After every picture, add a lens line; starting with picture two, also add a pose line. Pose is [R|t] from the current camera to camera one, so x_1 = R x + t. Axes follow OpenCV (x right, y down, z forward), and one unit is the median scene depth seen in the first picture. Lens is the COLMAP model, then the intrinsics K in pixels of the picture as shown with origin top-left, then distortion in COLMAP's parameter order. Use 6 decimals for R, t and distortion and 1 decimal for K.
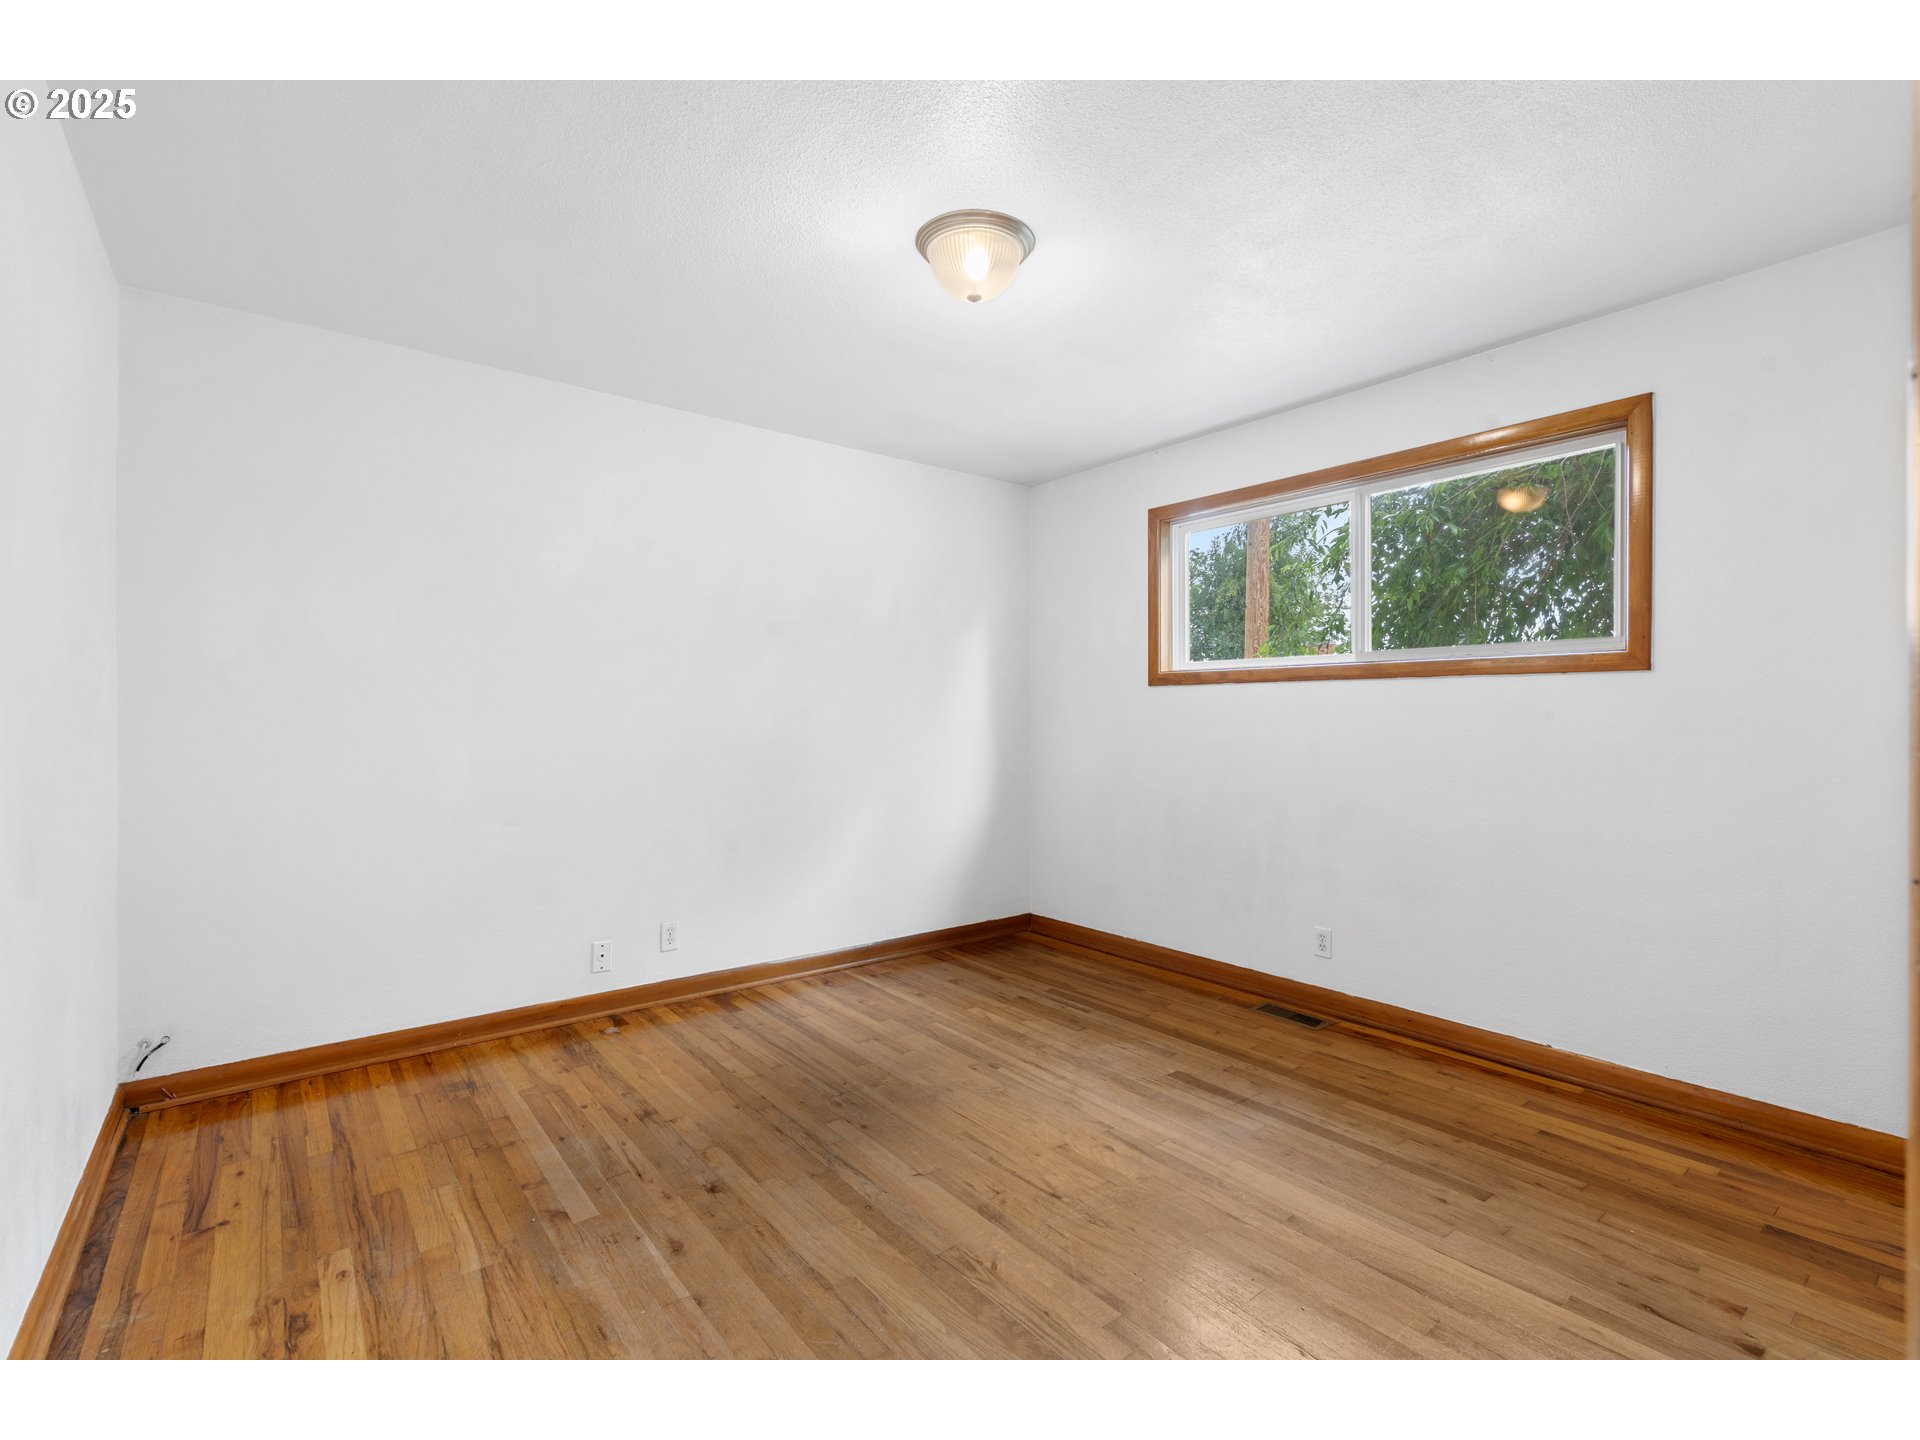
lens RADIAL K [[875.8, 0, 962.2], [0, 875.8, 713.7], [0, 0, 1]] dist [-0.000179, 0.000243]
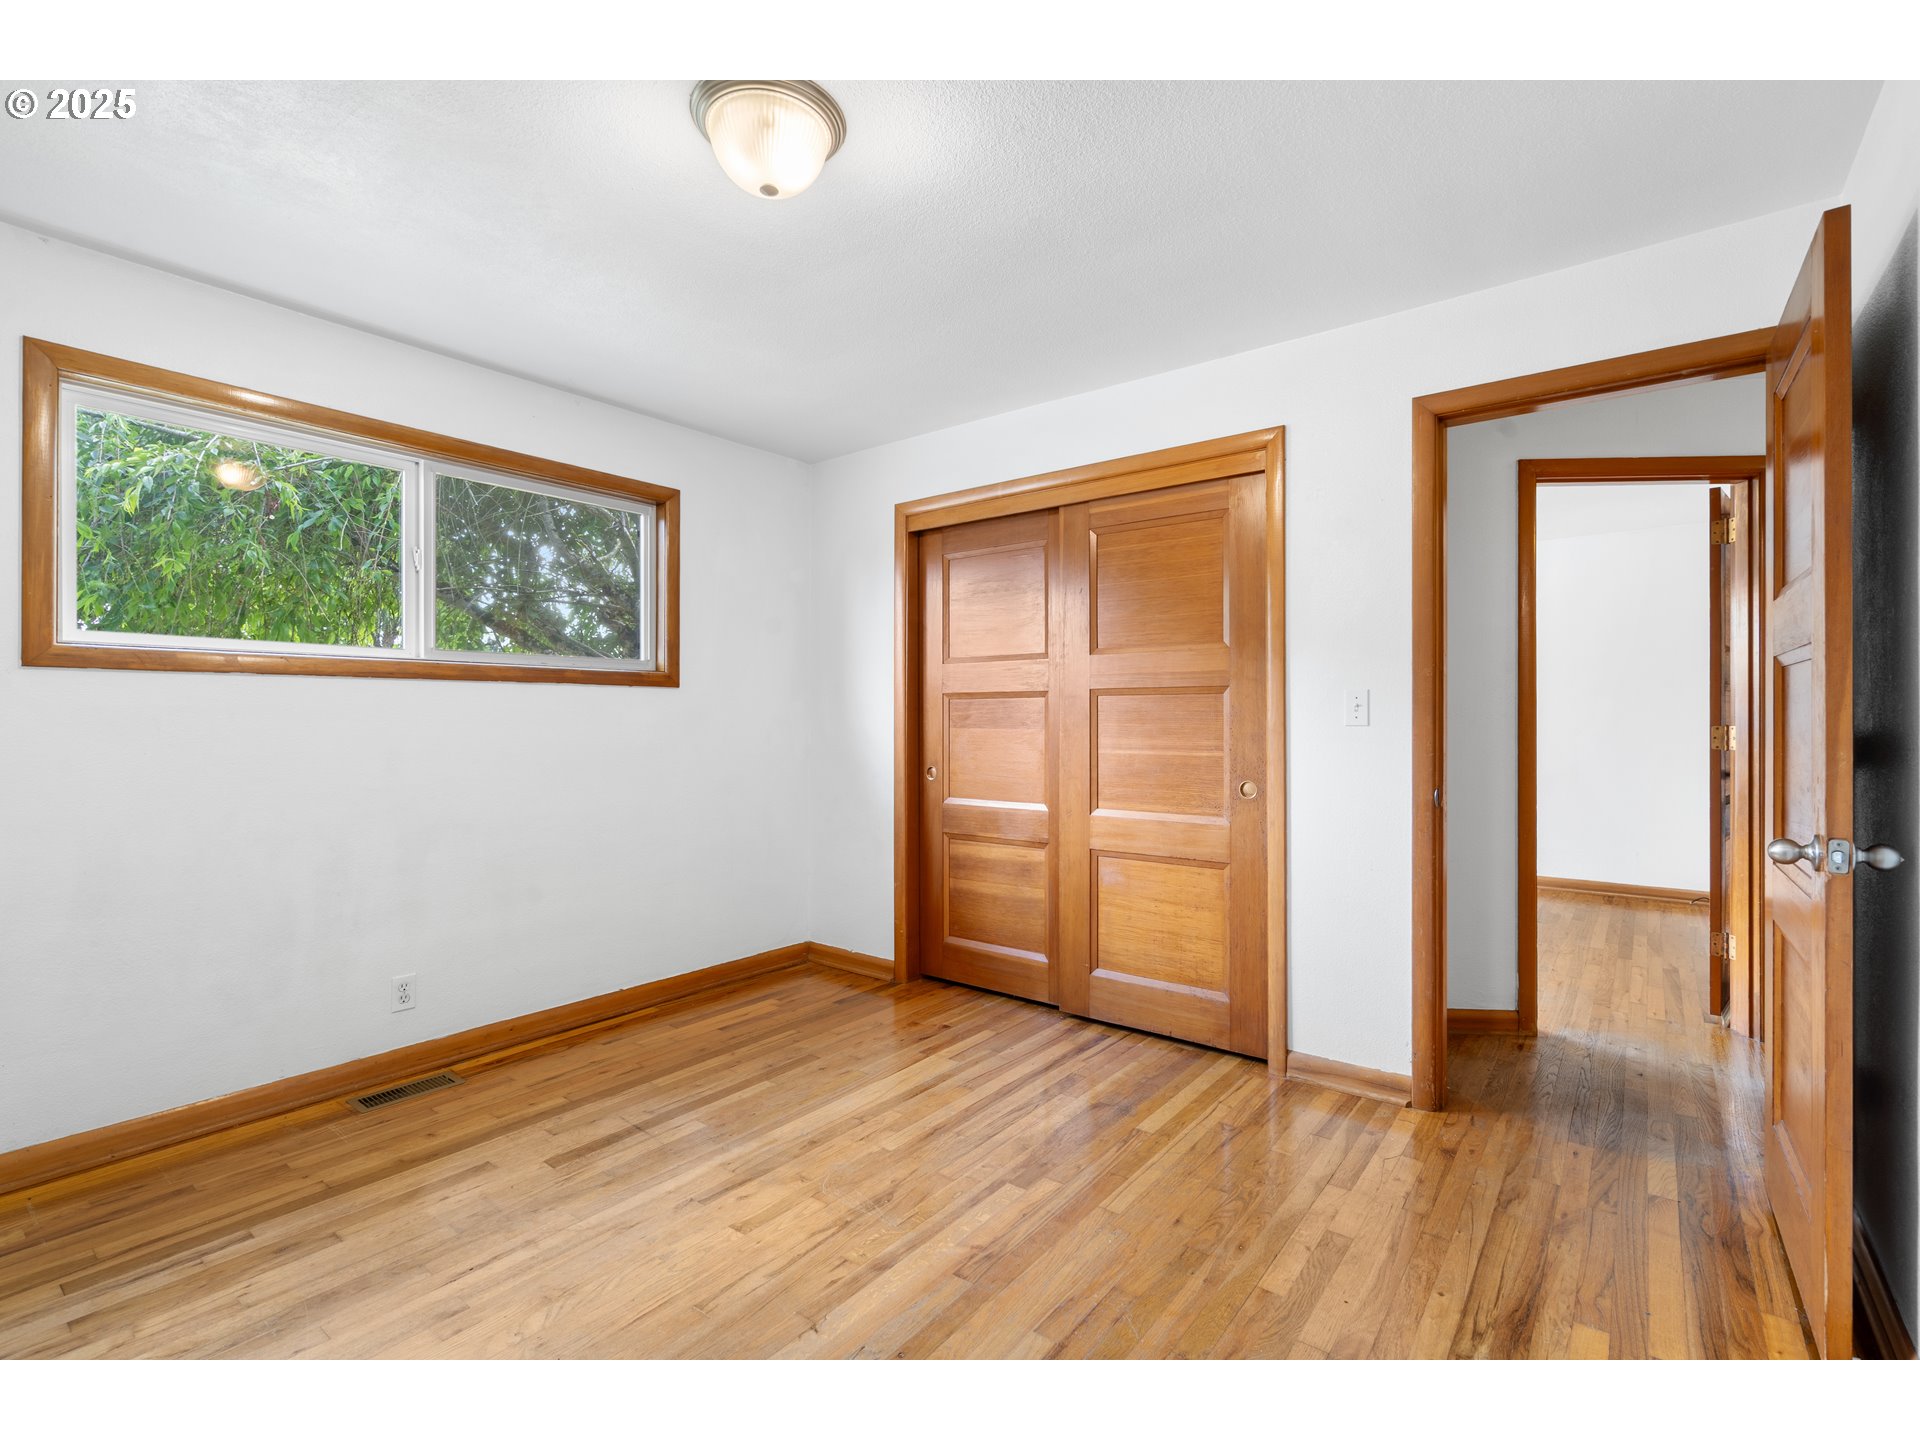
lens RADIAL K [[875.8, 0, 962.2], [0, 875.8, 713.7], [0, 0, 1]] dist [-0.000179, 0.000243]
pose [[-0.229710, 0.005709, 0.973242, -0.585508], [0.000349, 0.999983, -0.005784, 0.000230], [-0.973259, -0.000989, -0.229708, 0.753179]]
